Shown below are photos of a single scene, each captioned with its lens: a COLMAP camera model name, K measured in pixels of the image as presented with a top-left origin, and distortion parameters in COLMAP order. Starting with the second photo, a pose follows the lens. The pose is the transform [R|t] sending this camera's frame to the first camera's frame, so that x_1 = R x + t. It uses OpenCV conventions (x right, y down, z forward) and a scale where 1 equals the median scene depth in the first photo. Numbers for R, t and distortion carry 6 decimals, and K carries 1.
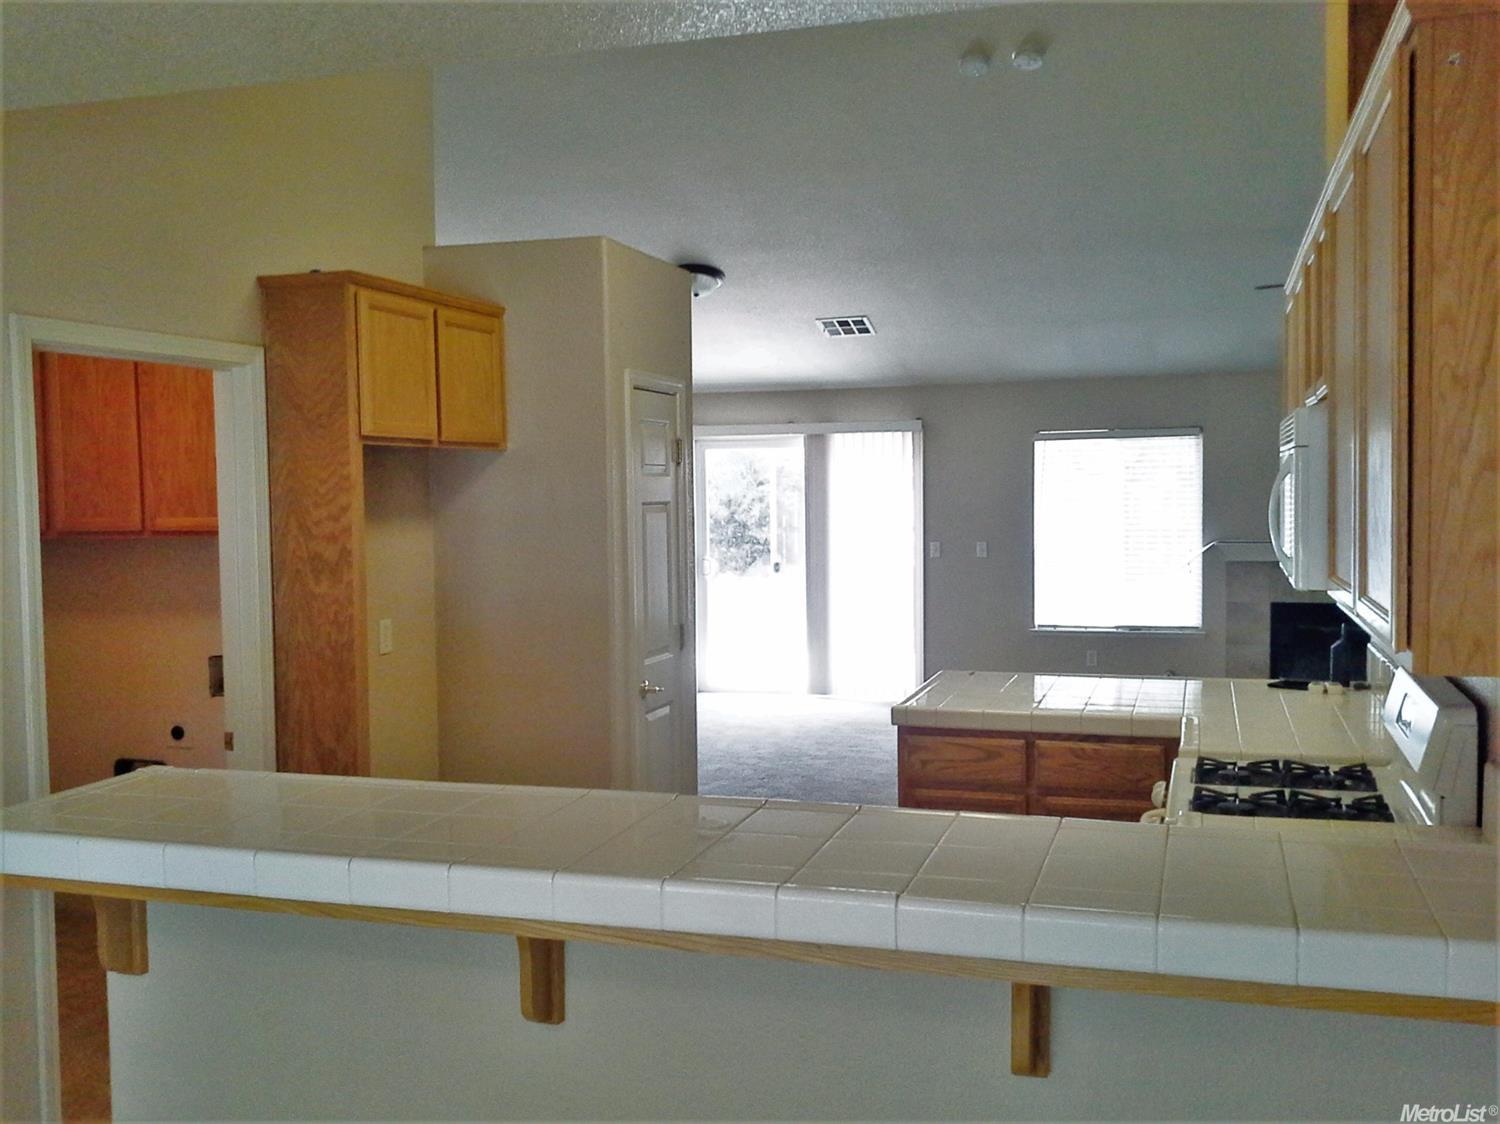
lens RADIAL K [[1414.2, 0, 770.6], [0, 1414.2, 563.4], [0, 0, 1]] dist [0.119765, -0.335664]
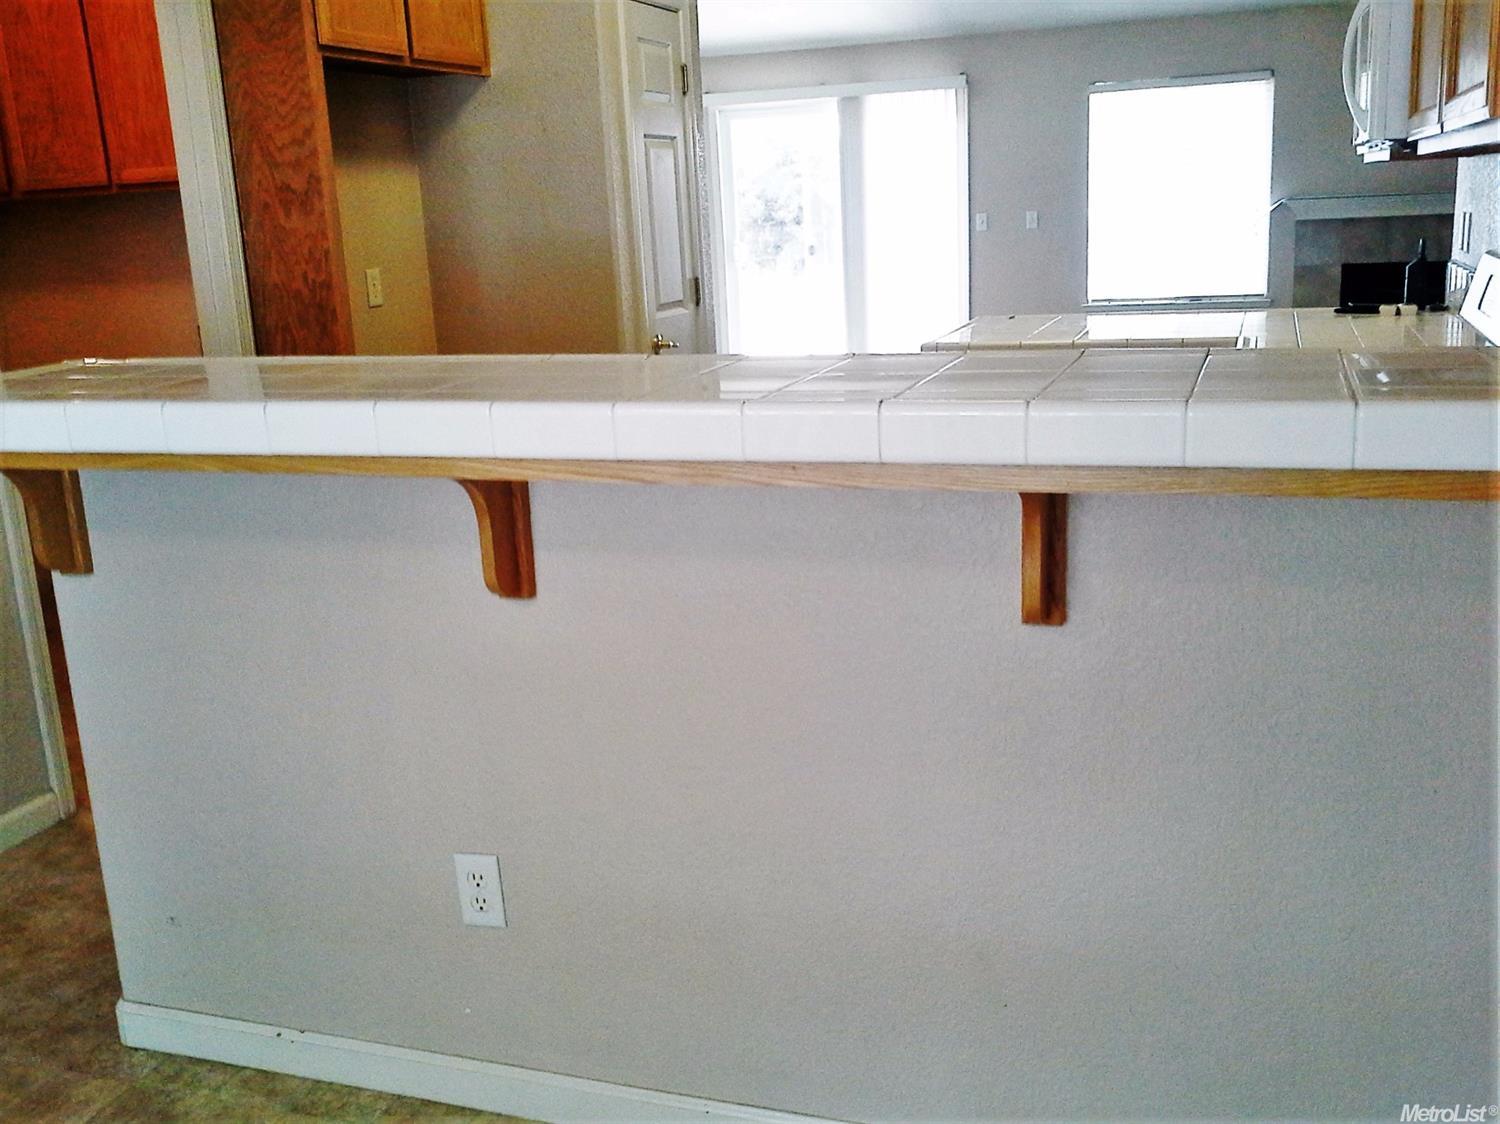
lens RADIAL K [[1458.6, 0, 760.9], [0, 1458.6, 568.5], [0, 0, 1]] dist [0.048064, -0.127154]
pose [[0.998818, -0.026252, -0.040913, 0.018277], [0.033898, 0.979389, 0.199119, 0.057654], [0.034843, -0.200270, 0.979121, 0.043742]]
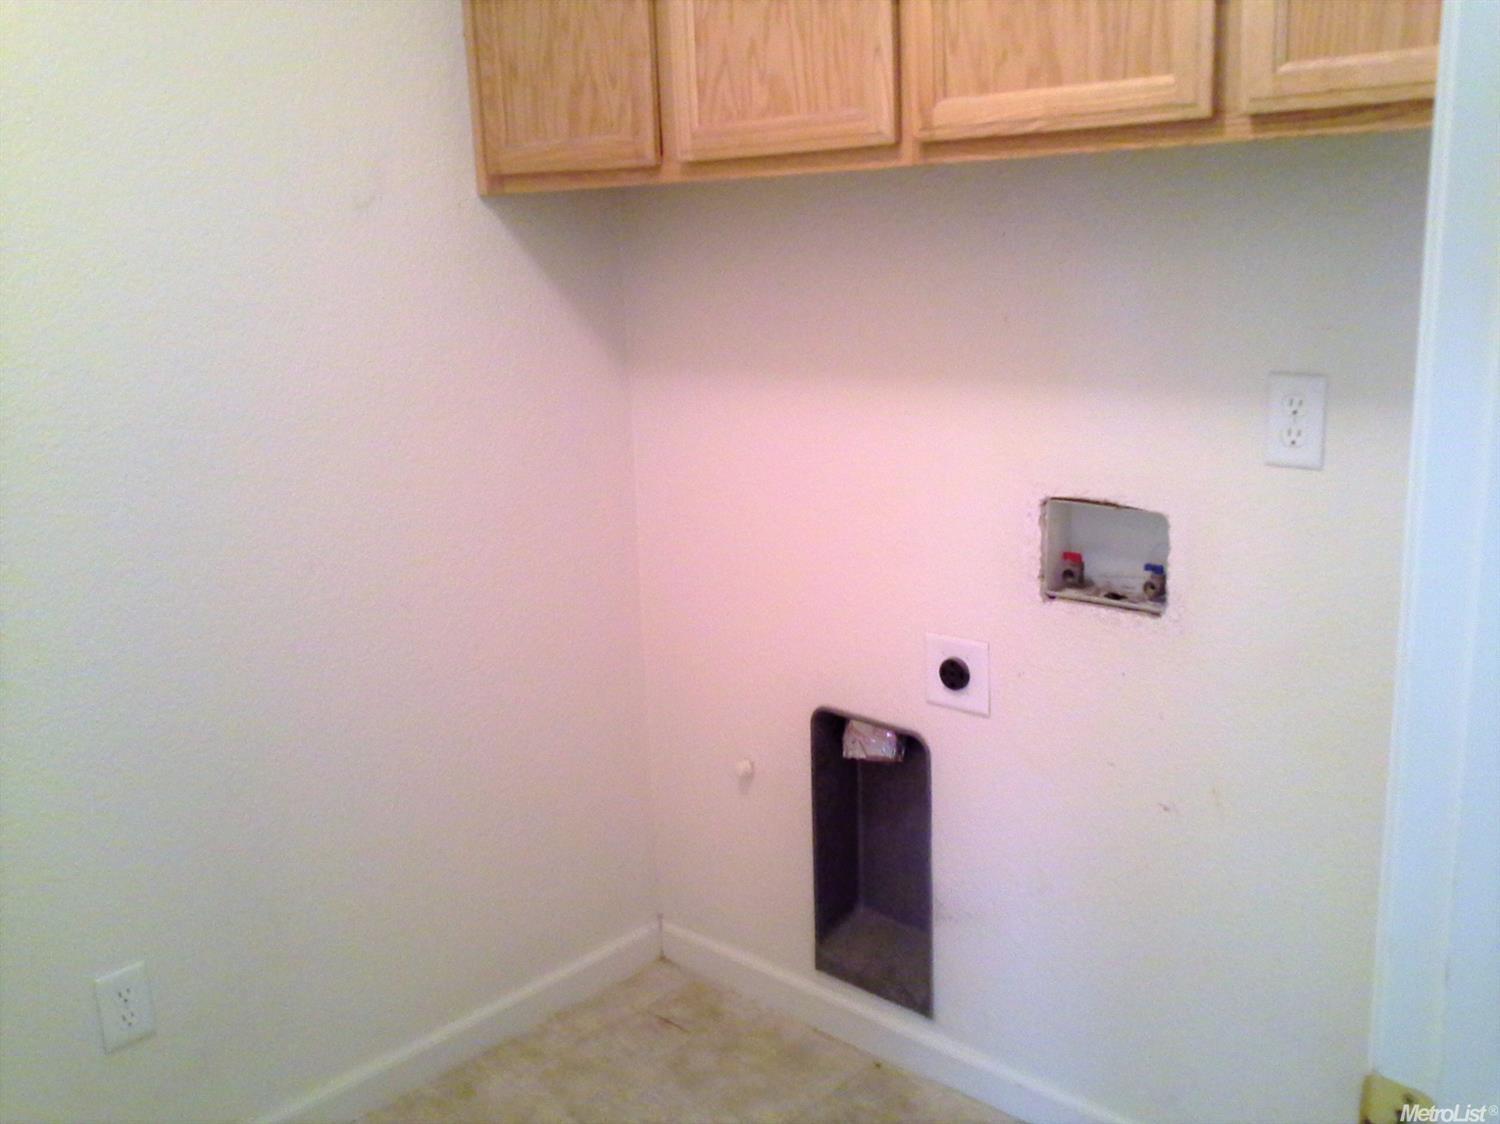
lens RADIAL K [[1458.6, 0, 760.9], [0, 1458.6, 568.5], [0, 0, 1]] dist [0.048064, -0.127154]
pose [[0.911913, 0.077493, -0.403000, -0.395730], [-0.003358, 0.983386, 0.181497, 0.019083], [0.410370, -0.164156, 0.897023, 0.805682]]
